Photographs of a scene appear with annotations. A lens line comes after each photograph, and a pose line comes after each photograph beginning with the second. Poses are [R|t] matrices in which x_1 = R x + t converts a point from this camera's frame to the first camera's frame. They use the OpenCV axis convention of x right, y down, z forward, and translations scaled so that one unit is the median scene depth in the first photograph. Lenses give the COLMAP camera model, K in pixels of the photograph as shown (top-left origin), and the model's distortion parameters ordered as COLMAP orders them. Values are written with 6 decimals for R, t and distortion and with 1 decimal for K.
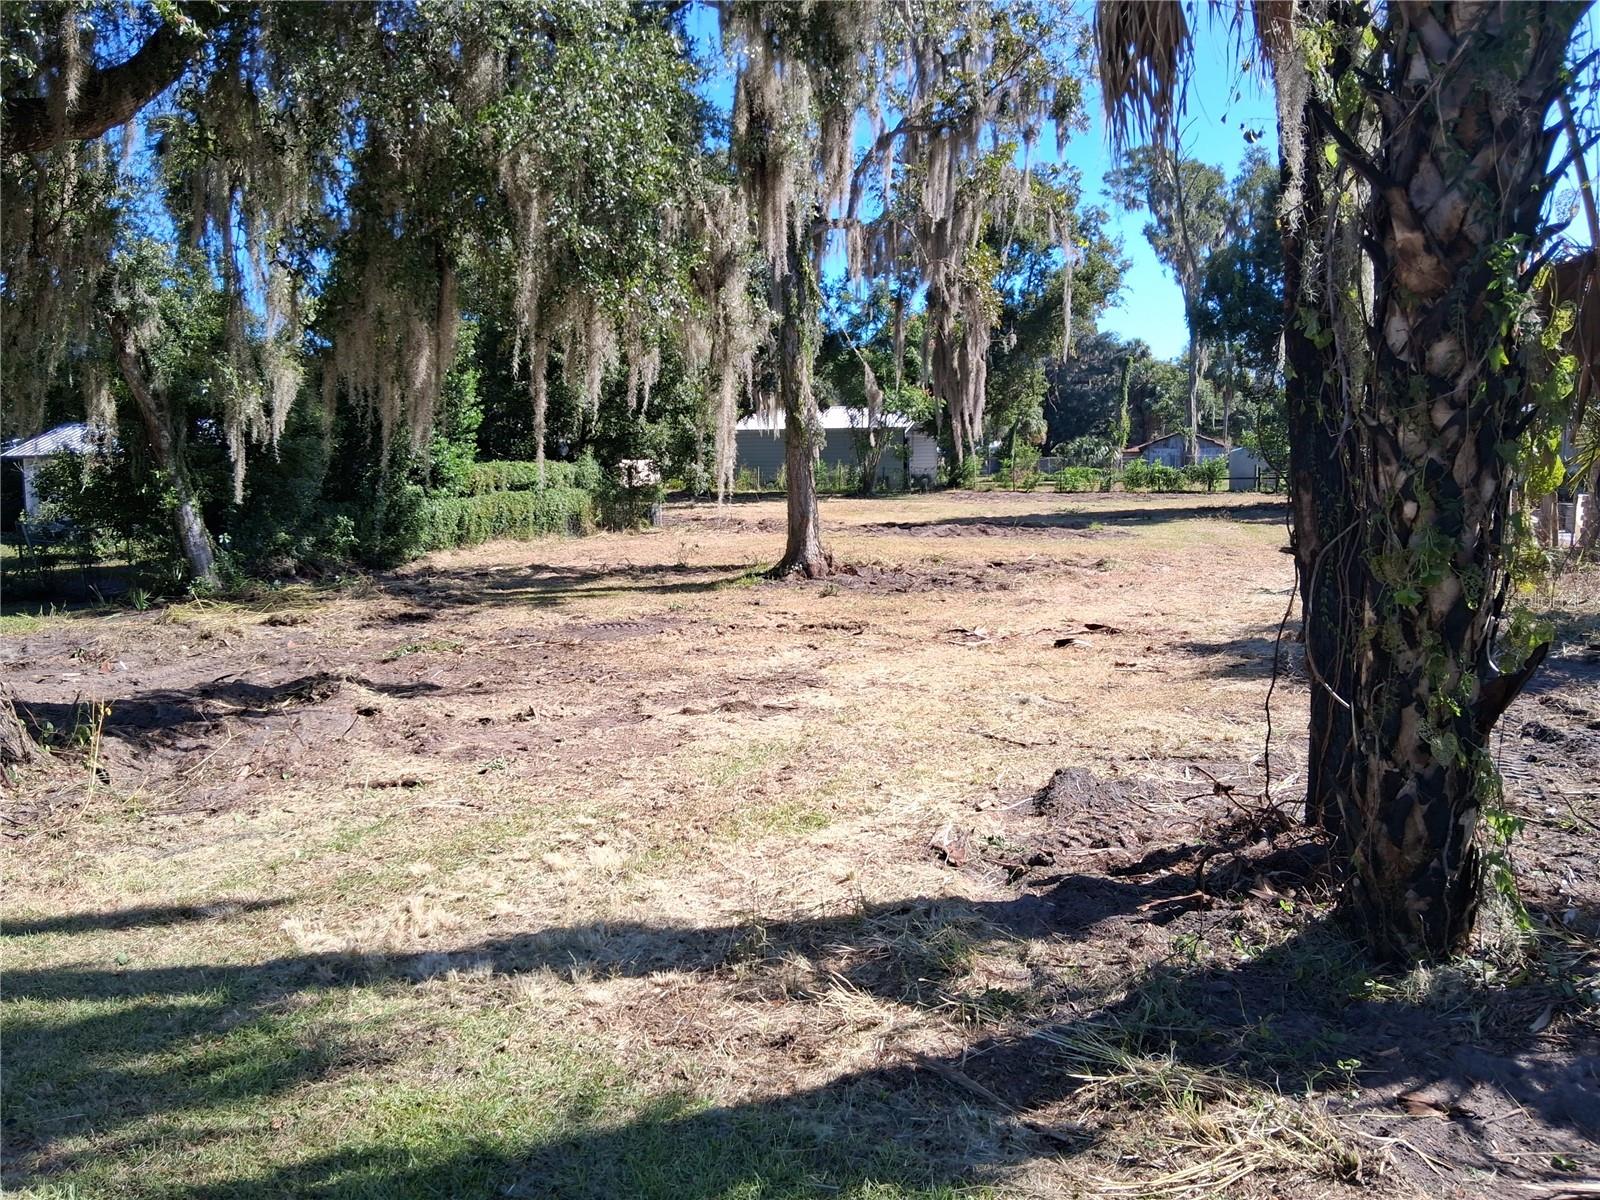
lens RADIAL K [[1220.5, 0, 800.0], [0, 1220.5, 600.0], [0, 0, 1]] dist [0.141585, -0.249998]
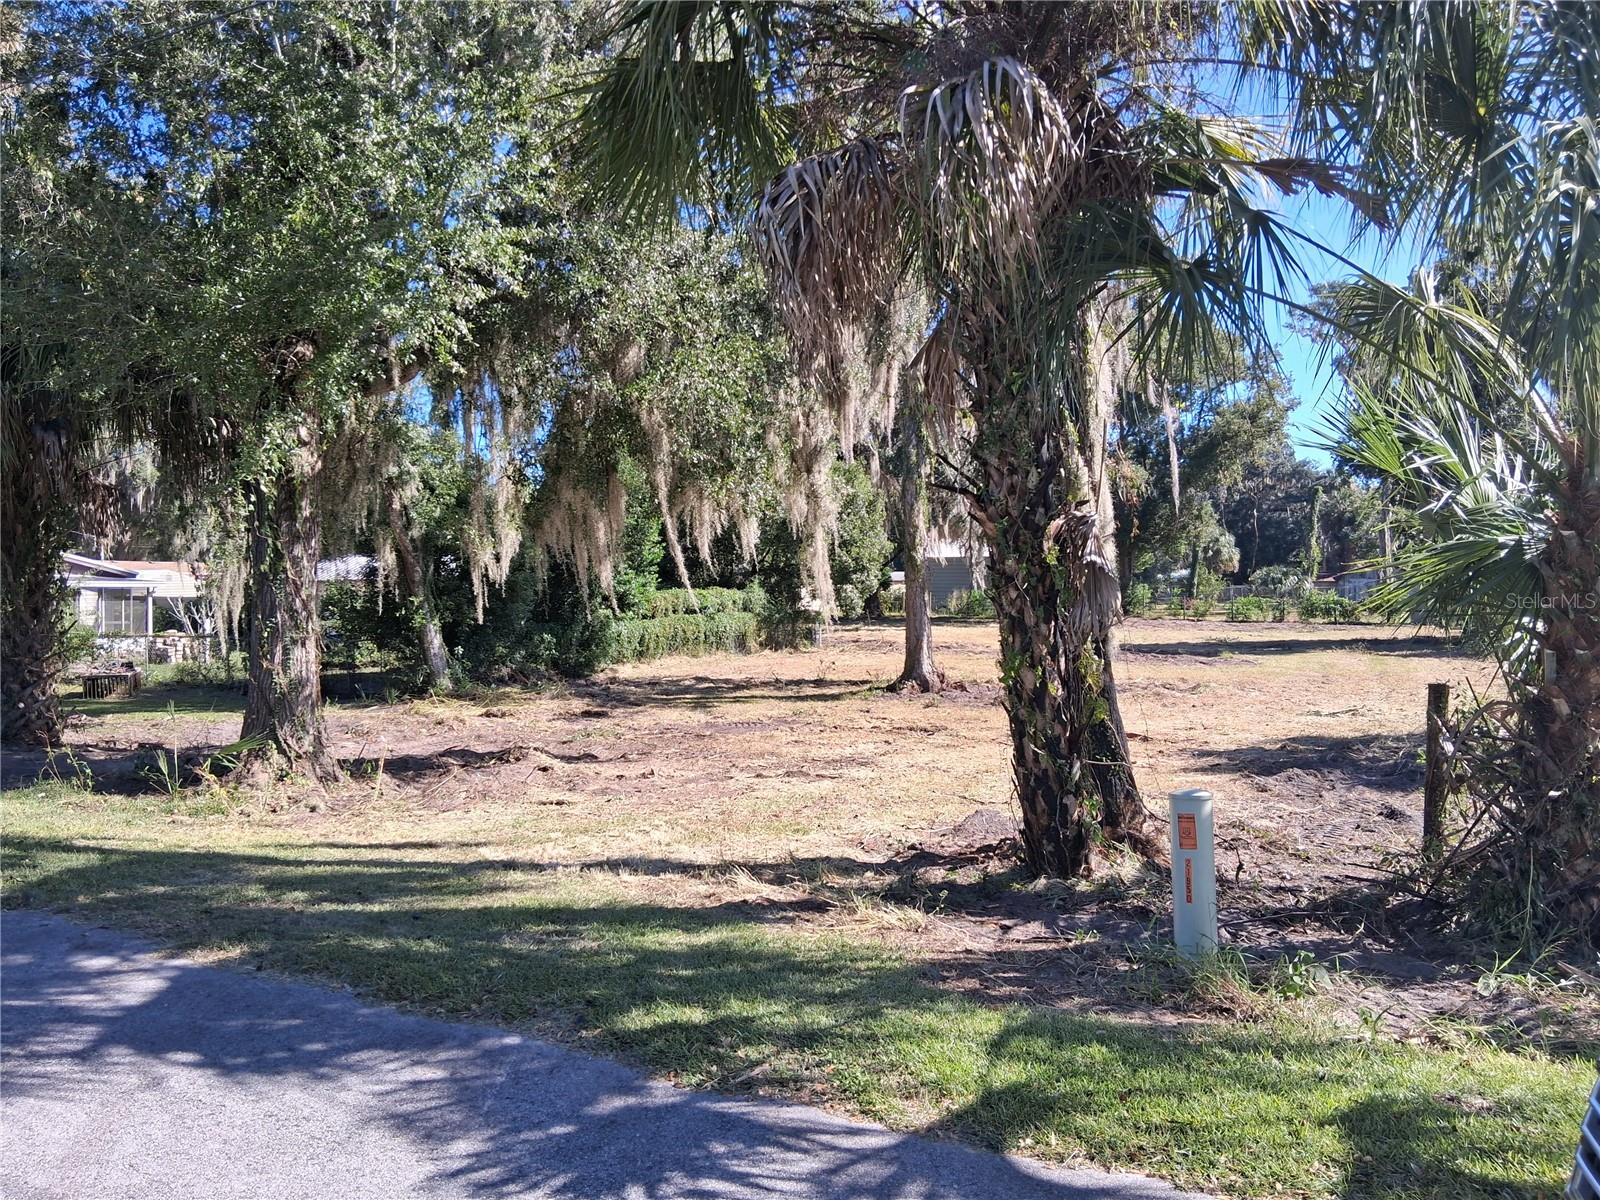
lens RADIAL K [[1220.5, 0, 800.0], [0, 1220.5, 600.0], [0, 0, 1]] dist [0.141585, -0.249998]
pose [[0.987219, 0.011536, -0.158952, 0.077922], [-0.027376, 0.994827, -0.097823, 0.011982], [0.157001, 0.100924, 0.982428, -0.174915]]
